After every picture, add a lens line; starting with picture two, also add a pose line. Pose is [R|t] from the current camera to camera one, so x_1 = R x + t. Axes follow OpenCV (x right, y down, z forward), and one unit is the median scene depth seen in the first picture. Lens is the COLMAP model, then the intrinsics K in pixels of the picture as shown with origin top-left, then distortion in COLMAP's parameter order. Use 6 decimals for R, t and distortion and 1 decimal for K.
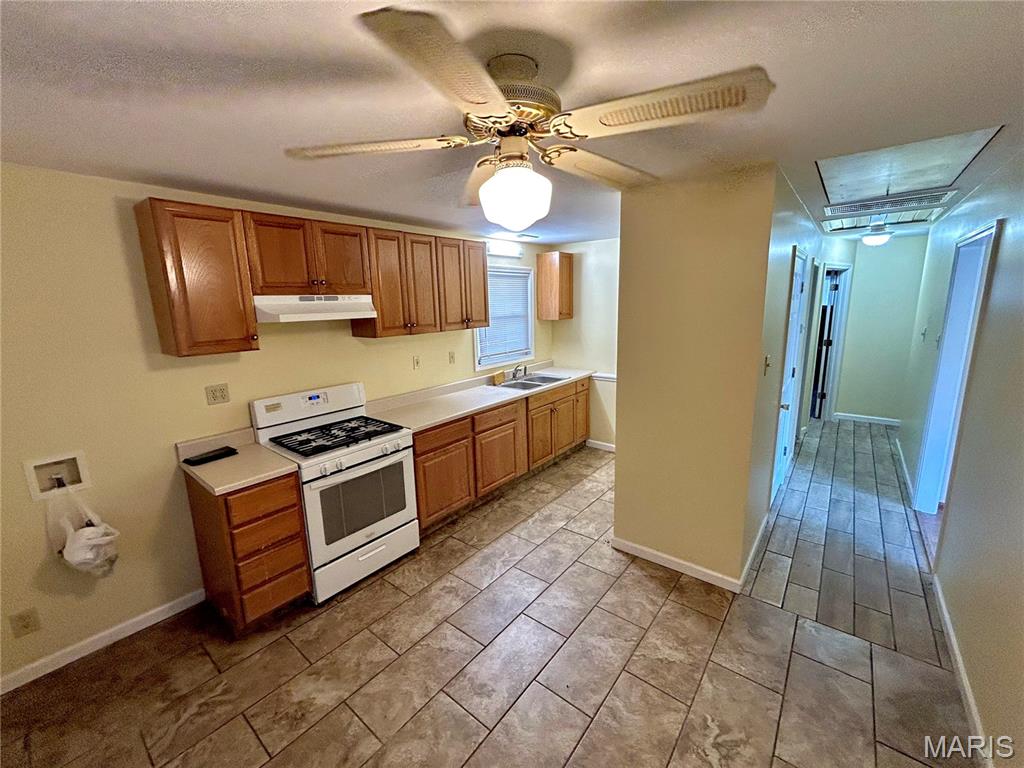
lens RADIAL K [[416.8, 0, 509.7], [0, 416.8, 382.6], [0, 0, 1]] dist [0.001217, 0.000304]
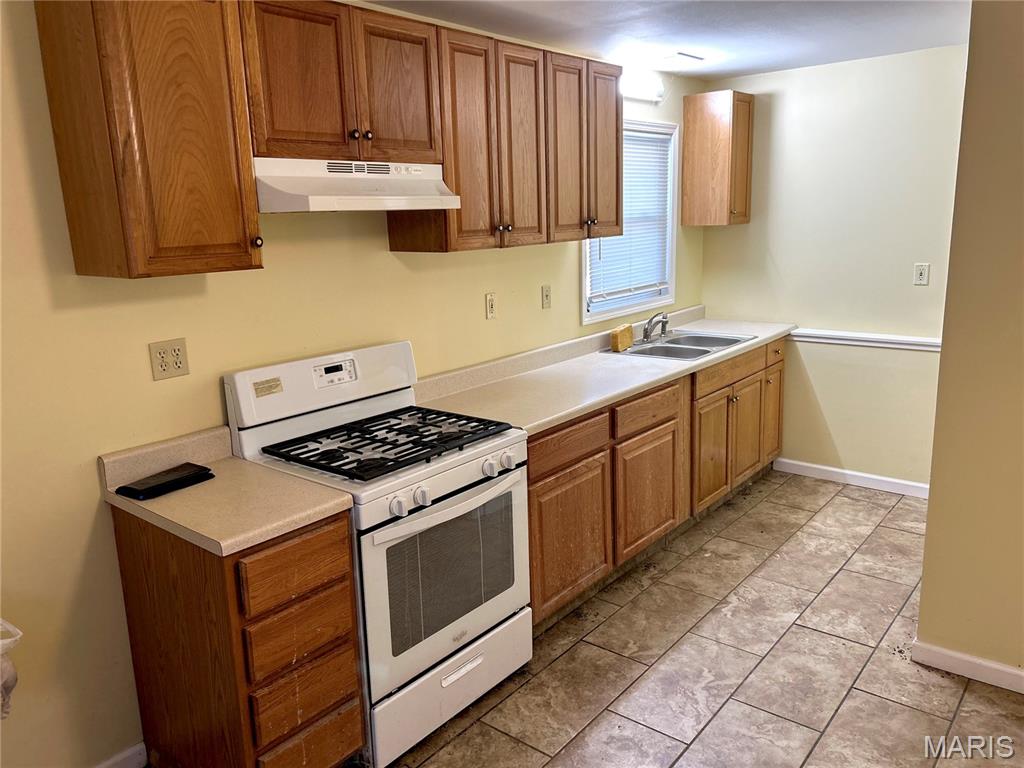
lens RADIAL K [[781.9, 0, 513.3], [0, 781.9, 381.9], [0, 0, 1]] dist [0.053564, -0.030897]
pose [[0.999970, -0.005723, 0.005175, -0.252210], [0.005606, 0.999735, 0.022347, 0.031600], [-0.005302, -0.022318, 0.999737, 0.044420]]
